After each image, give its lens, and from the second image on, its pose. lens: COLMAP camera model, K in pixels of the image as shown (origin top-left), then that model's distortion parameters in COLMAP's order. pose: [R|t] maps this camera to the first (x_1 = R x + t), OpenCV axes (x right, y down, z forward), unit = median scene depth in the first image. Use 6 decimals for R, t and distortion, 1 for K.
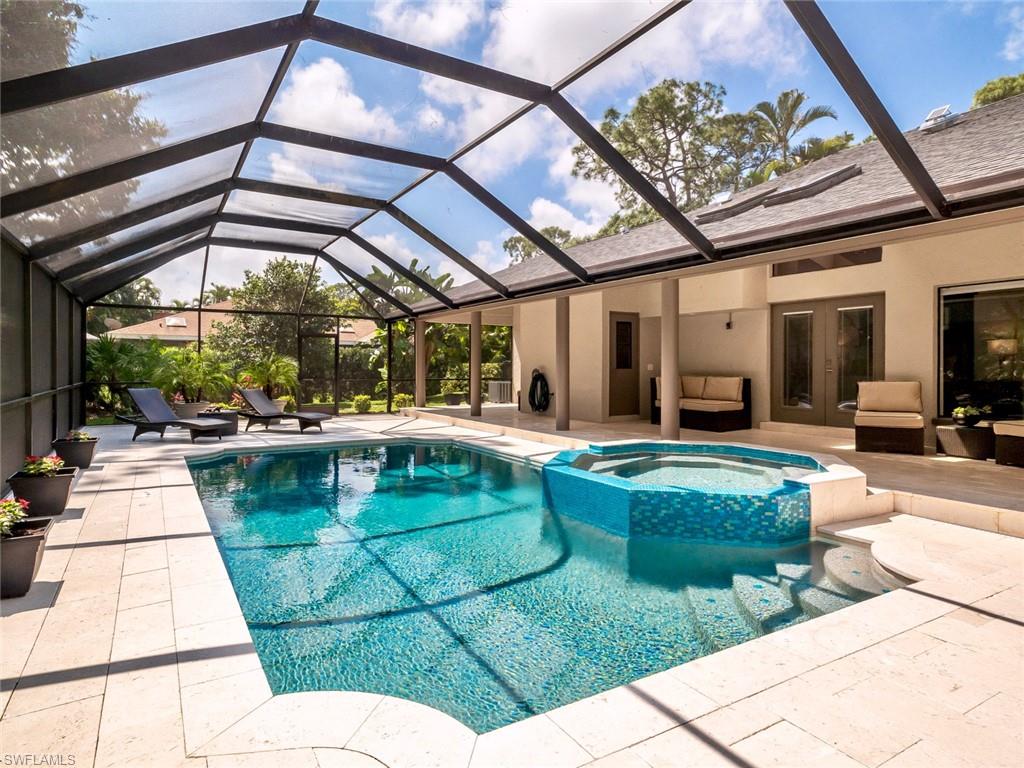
lens RADIAL K [[596.8, 0, 505.5], [0, 596.8, 380.8], [0, 0, 1]] dist [0.014066, 0.001221]
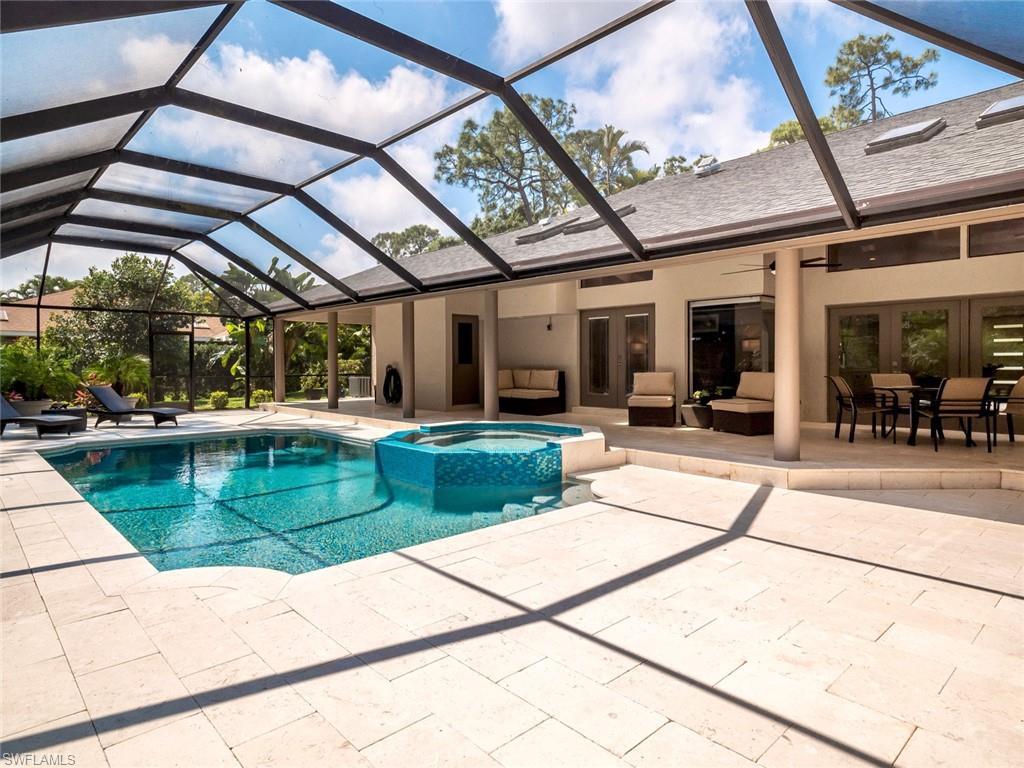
lens RADIAL K [[596.8, 0, 505.6], [0, 596.8, 377.5], [0, 0, 1]] dist [0.014066, 0.001221]
pose [[0.977742, -0.010142, 0.209565, 0.036076], [0.010066, 0.999948, 0.001430, 0.005180], [-0.209569, 0.000711, 0.977794, -0.151717]]
